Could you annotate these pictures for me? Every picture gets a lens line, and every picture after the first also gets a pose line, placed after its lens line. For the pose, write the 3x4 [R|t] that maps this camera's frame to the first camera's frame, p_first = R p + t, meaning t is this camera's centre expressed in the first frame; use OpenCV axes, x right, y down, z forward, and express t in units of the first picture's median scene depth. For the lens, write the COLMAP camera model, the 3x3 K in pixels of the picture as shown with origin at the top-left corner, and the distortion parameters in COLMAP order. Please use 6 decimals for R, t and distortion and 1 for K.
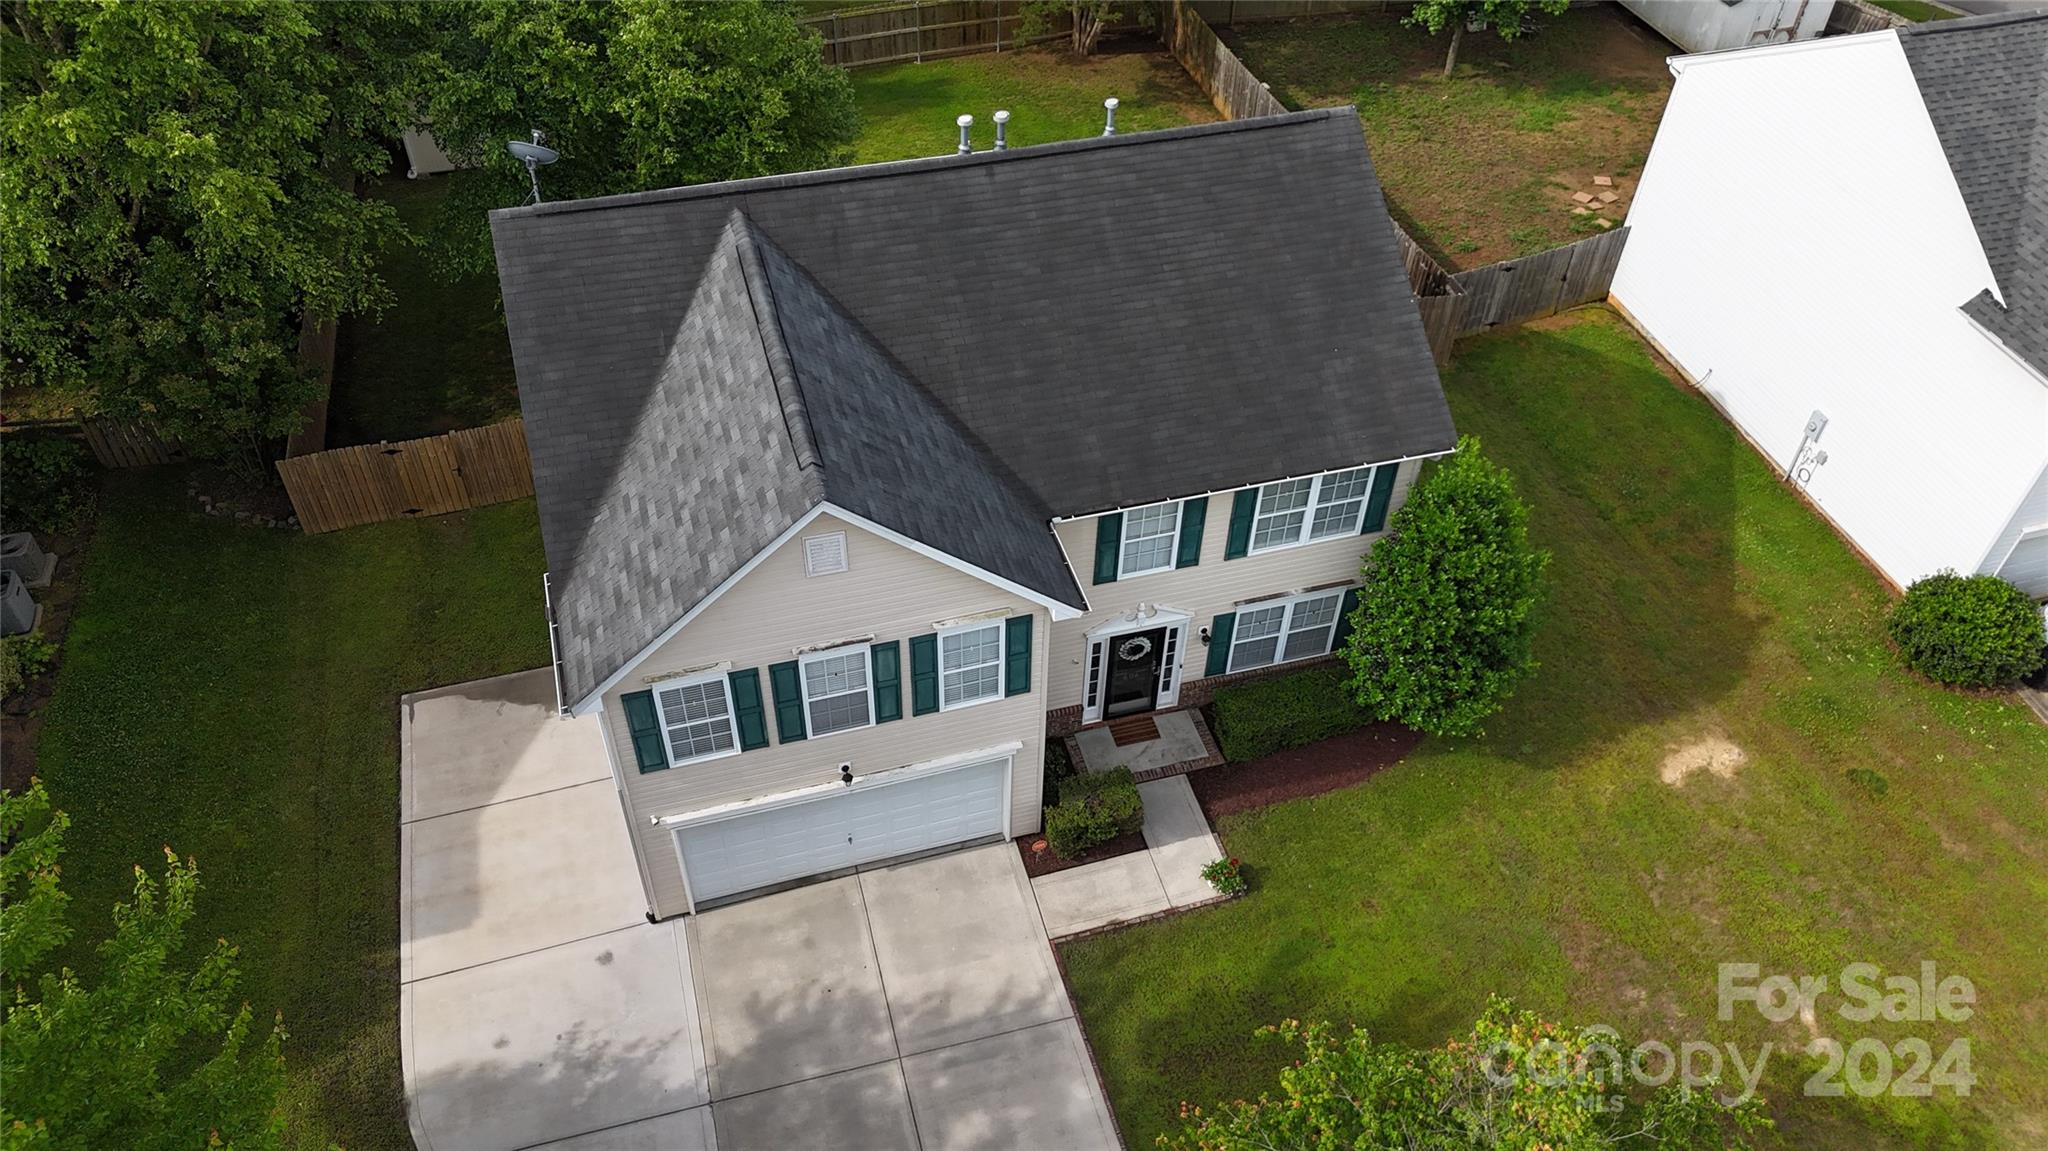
lens RADIAL K [[1496.6, 0, 1024.0], [0, 1496.6, 575.5], [0, 0, 1]] dist [0.084770, -0.063920]
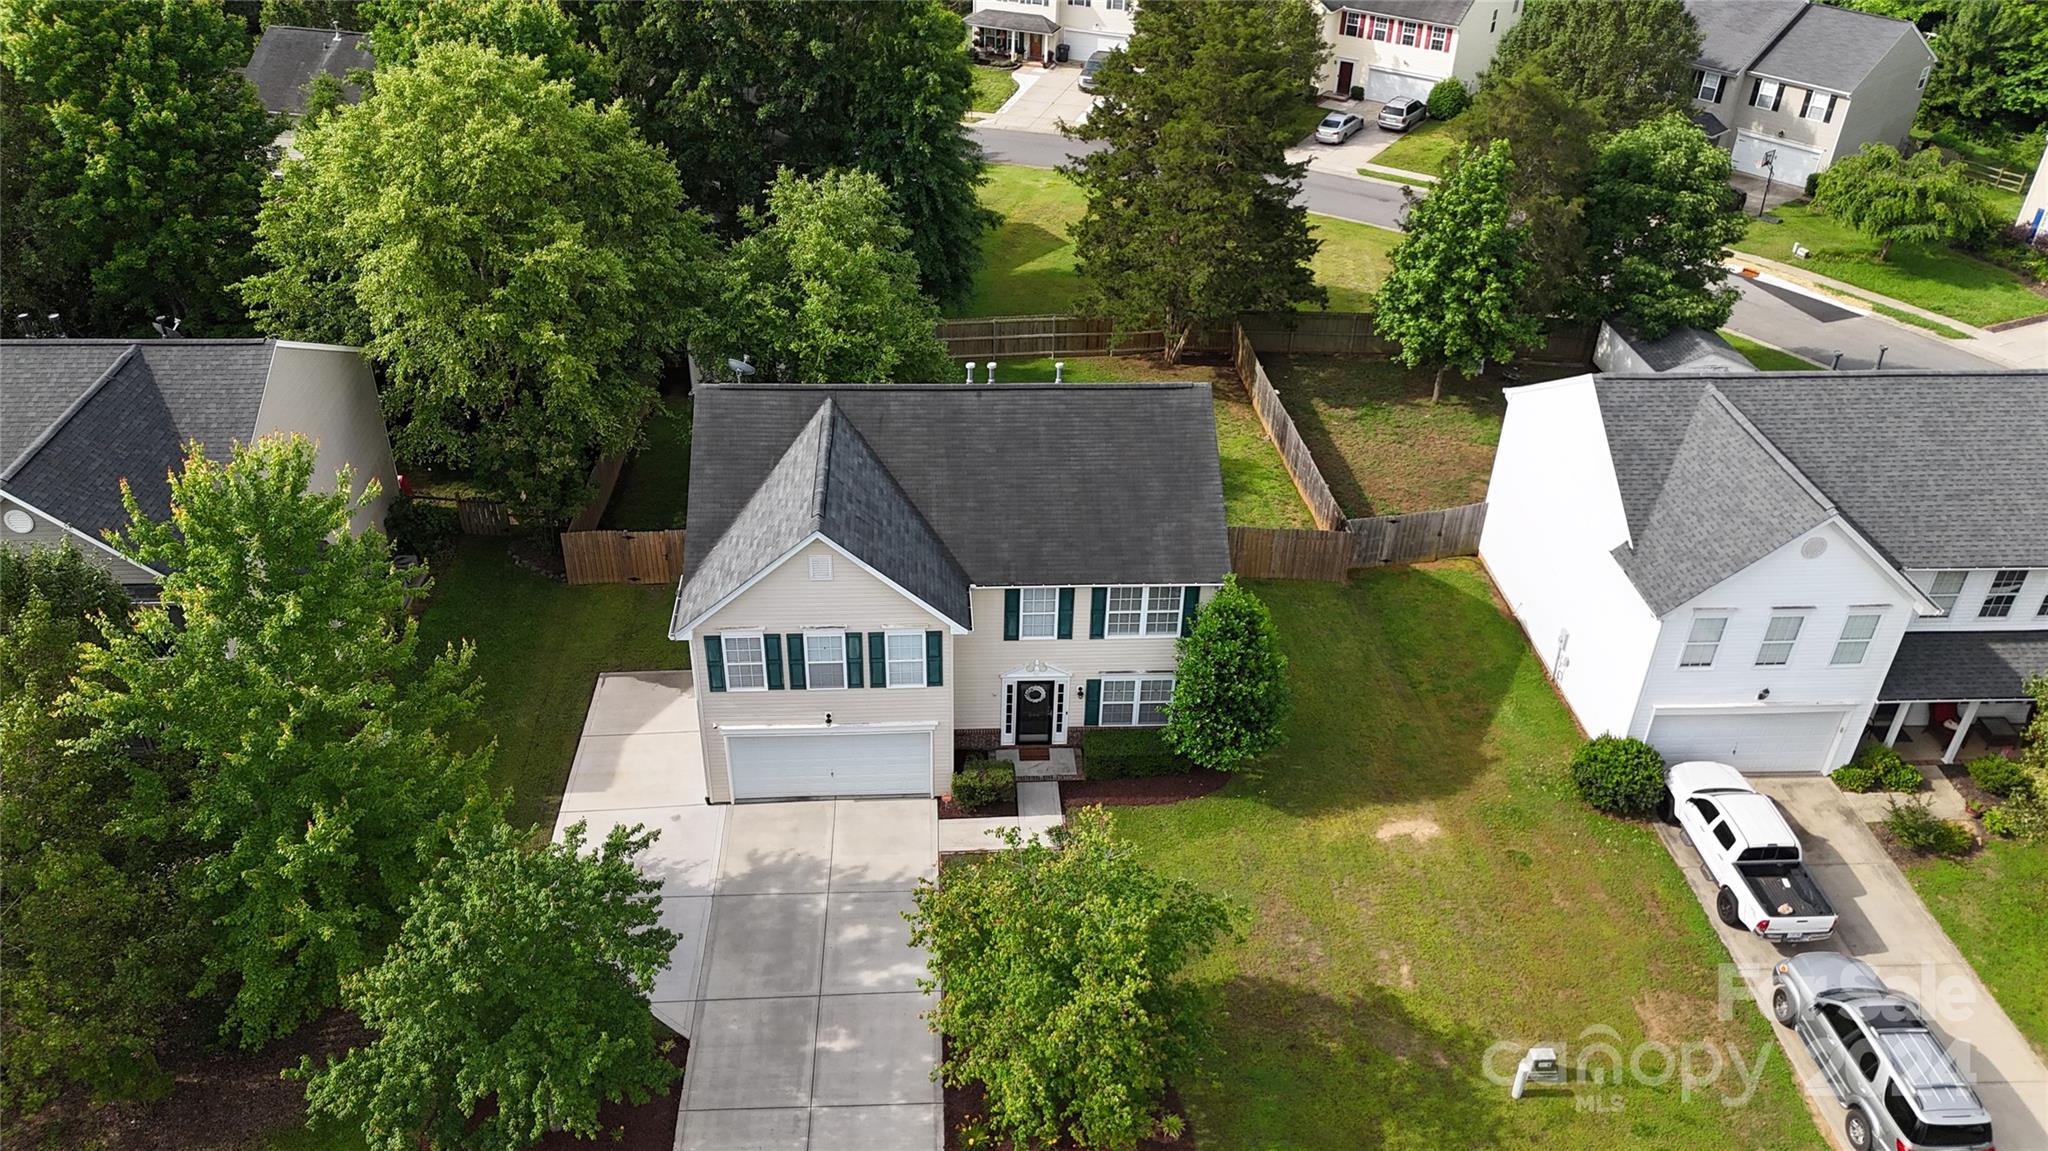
lens RADIAL K [[1495.4, 0, 1024.0], [0, 1495.4, 575.5], [0, 0, 1]] dist [0.143893, -0.001183]
pose [[0.975937, 0.118765, -0.182869, 0.348553], [-0.154072, 0.969047, -0.192900, 0.242191], [0.154299, 0.216433, 0.964027, -0.567271]]
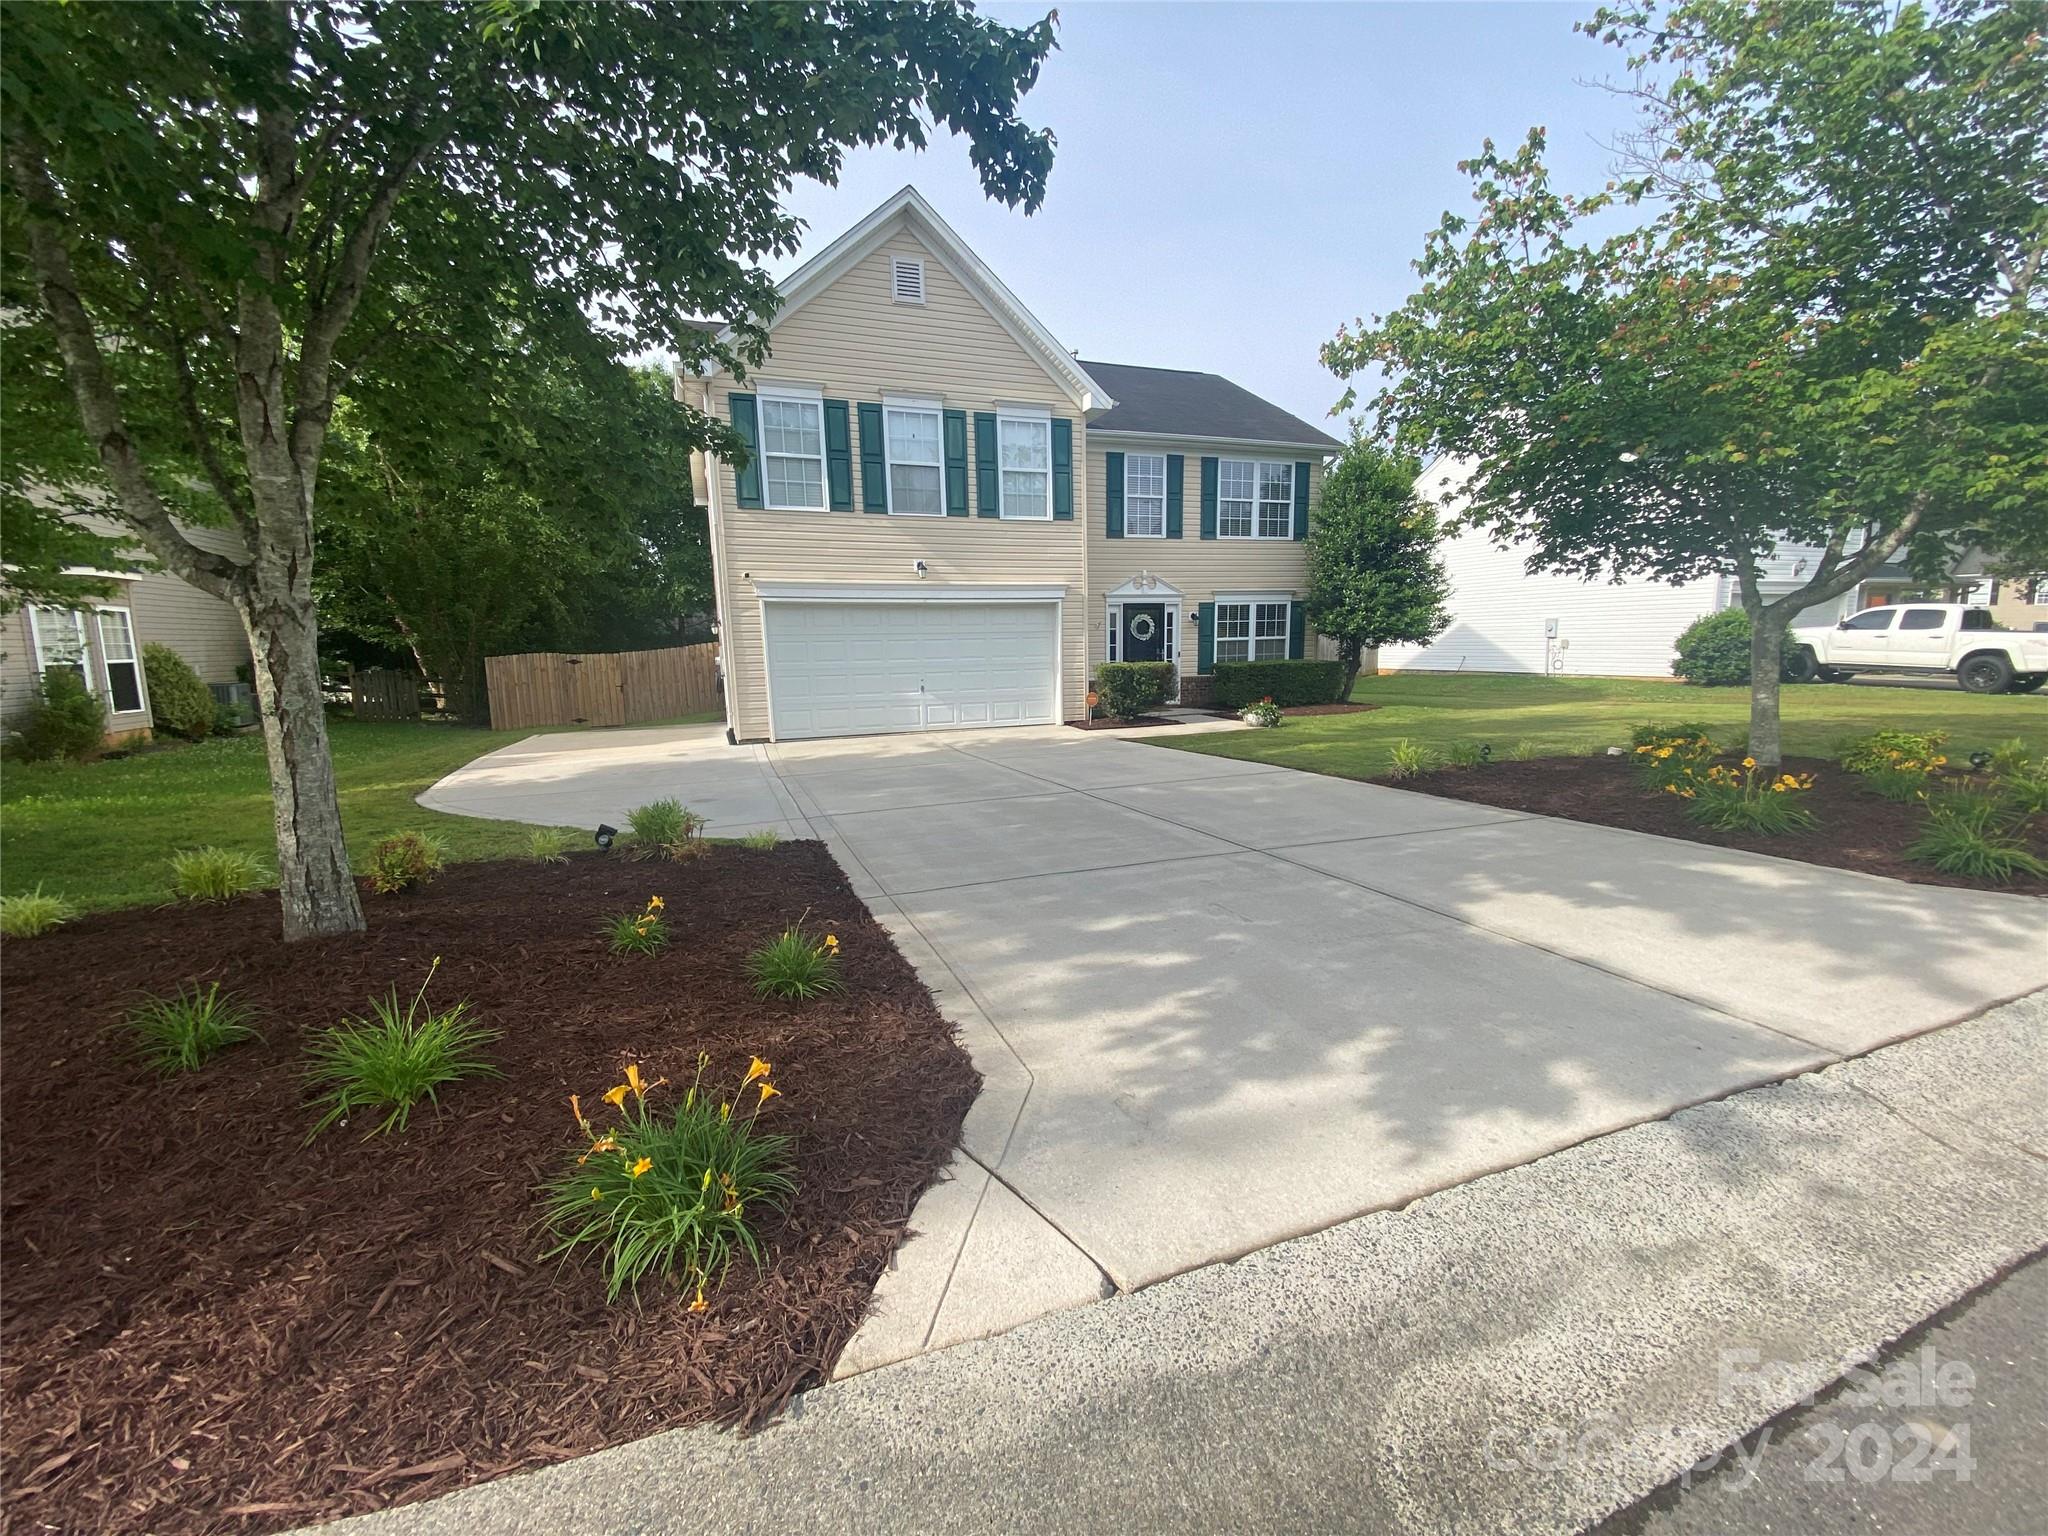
lens RADIAL K [[816.7, 0, 1024.0], [0, 816.7, 768.0], [0, 0, 1]] dist [0.043545, -0.000006]
pose [[0.995770, -0.058997, 0.070441, -0.084939], [0.089270, 0.802733, -0.589620, 0.565489], [-0.021759, 0.593414, 0.804604, 0.535313]]
